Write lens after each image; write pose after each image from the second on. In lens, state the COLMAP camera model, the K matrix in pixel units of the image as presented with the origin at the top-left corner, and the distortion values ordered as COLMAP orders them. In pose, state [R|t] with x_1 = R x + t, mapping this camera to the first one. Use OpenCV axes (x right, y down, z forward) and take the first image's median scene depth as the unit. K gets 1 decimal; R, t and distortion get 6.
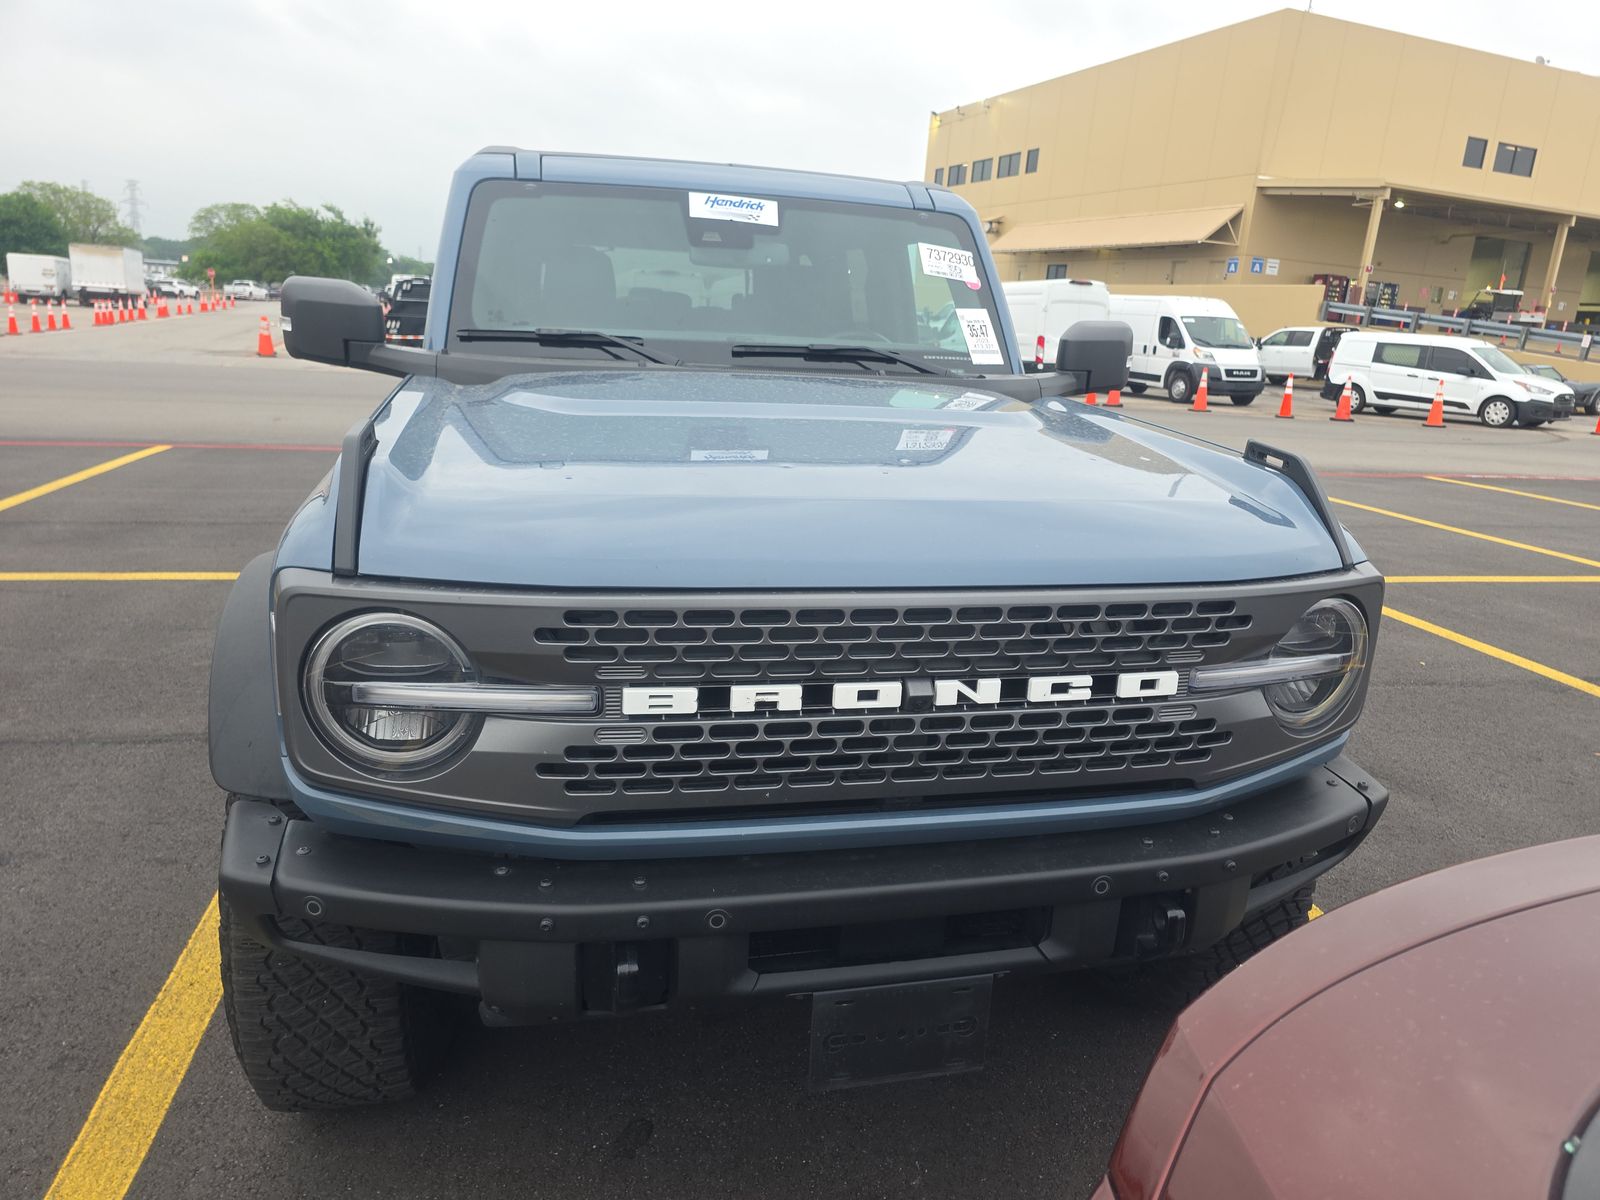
lens RADIAL K [[1084.0, 0, 800.0], [0, 1084.0, 600.0], [0, 0, 1]] dist [0.044417, -0.028250]
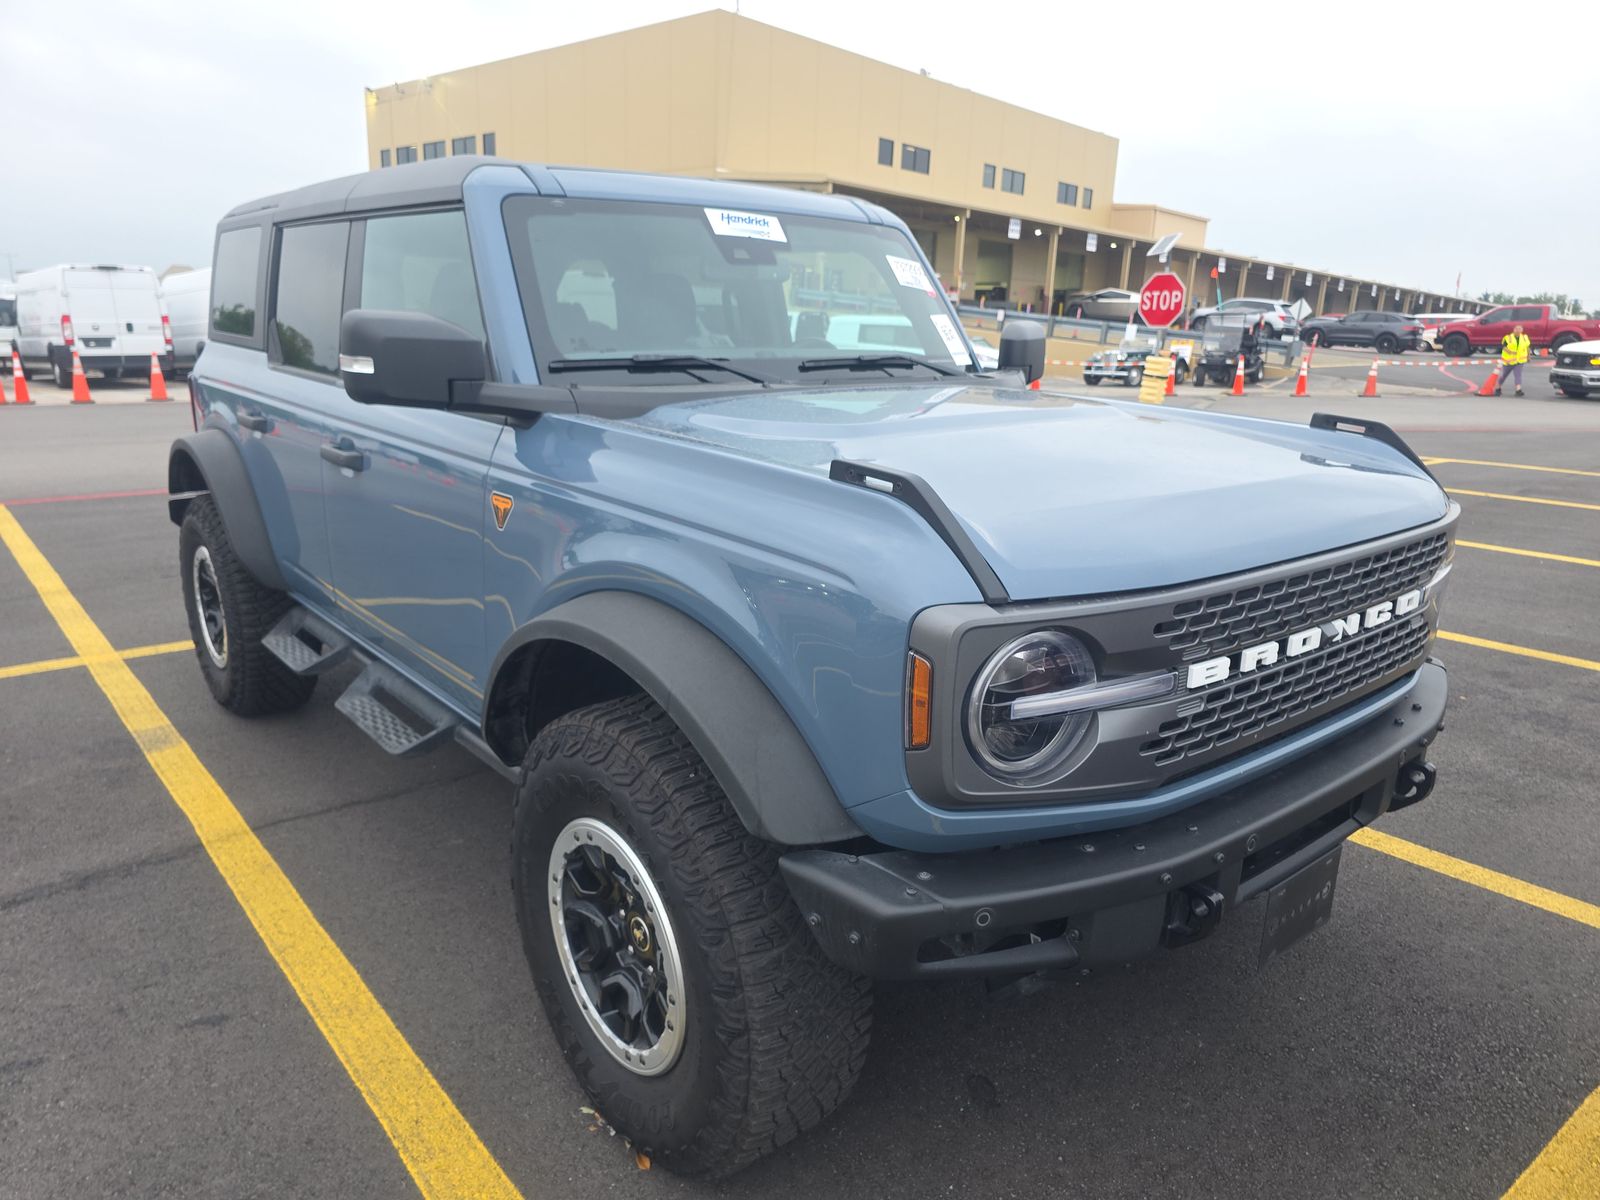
lens RADIAL K [[1084.7, 0, 797.8], [0, 1084.7, 621.6], [0, 0, 1]] dist [0.089939, -0.085802]
pose [[0.898496, -0.154536, 0.410880, -0.492406], [0.144324, 0.987946, 0.055975, -0.044151], [-0.414578, 0.009007, 0.909969, 0.053996]]
